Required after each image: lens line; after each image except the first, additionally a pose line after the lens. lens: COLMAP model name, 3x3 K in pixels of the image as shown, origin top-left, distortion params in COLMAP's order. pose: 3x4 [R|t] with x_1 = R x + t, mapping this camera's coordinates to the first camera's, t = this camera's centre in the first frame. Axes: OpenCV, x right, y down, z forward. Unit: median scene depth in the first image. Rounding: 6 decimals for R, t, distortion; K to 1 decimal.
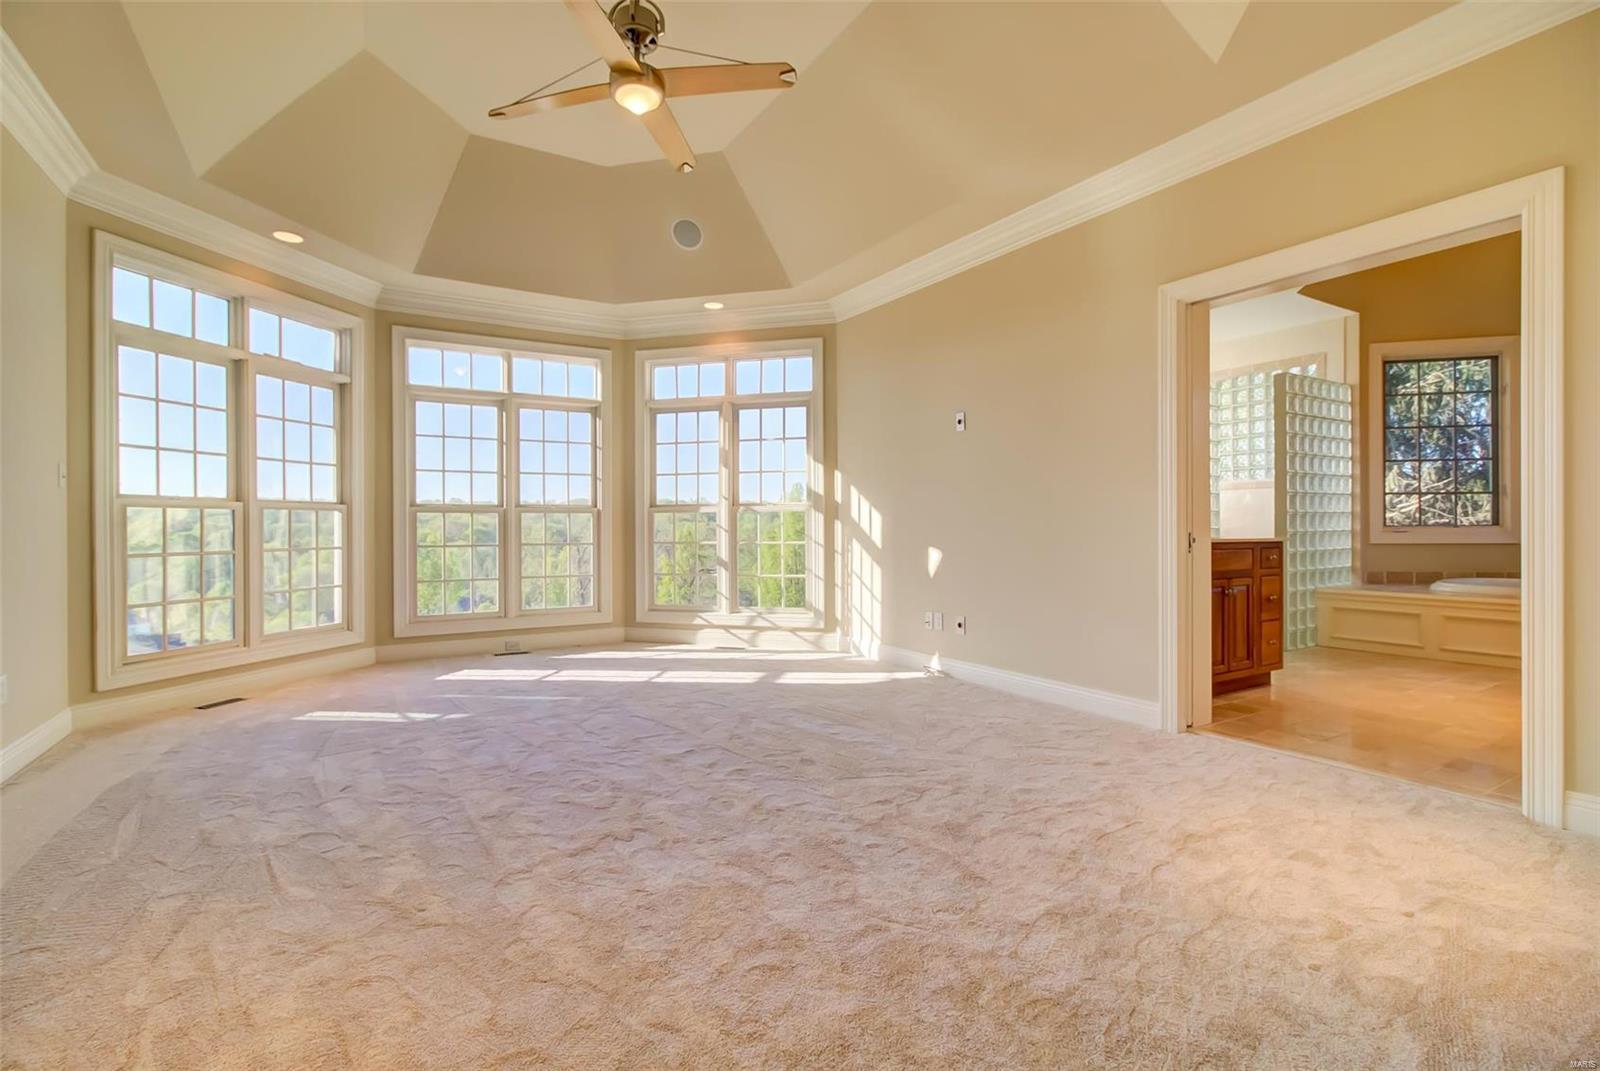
lens RADIAL K [[733.0, 0, 793.8], [0, 733.0, 528.1], [0, 0, 1]] dist [-0.004311, -0.000103]
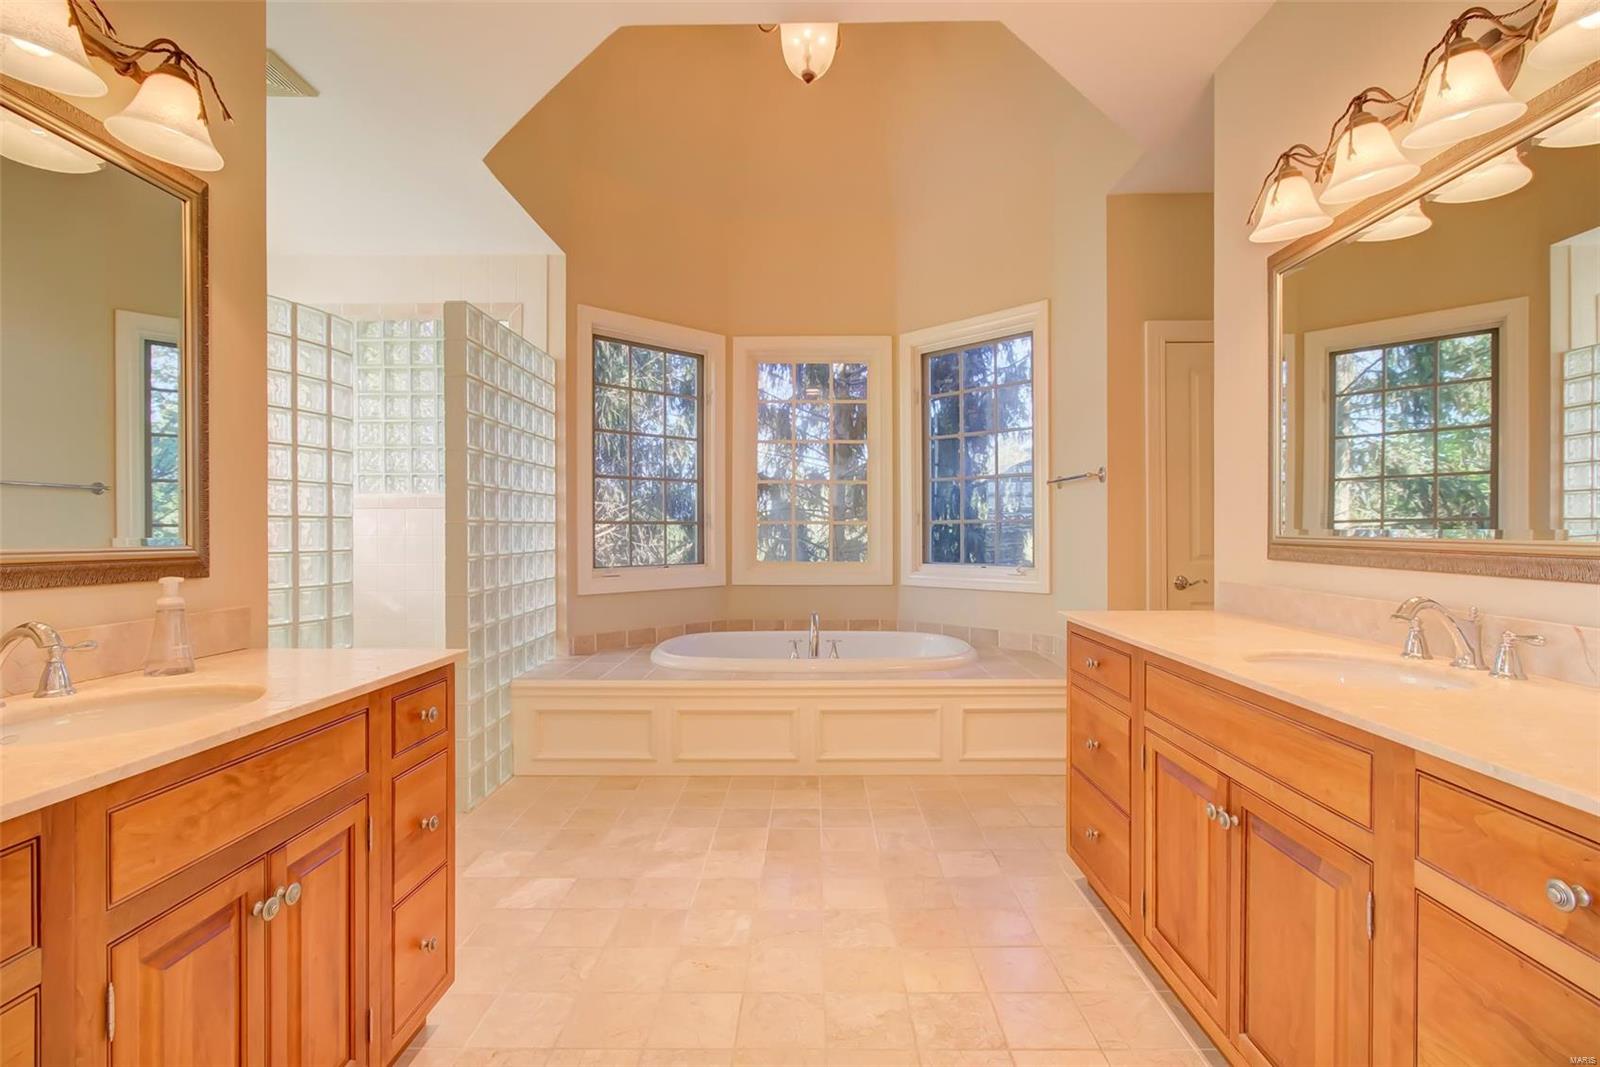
lens RADIAL K [[733.0, 0, 793.8], [0, 733.0, 526.1], [0, 0, 1]] dist [-0.004311, -0.000103]
pose [[0.532934, 0.006620, 0.846131, 0.318039], [0.004009, 0.999938, -0.010349, -0.036060], [-0.846147, 0.008908, 0.532874, 0.467141]]
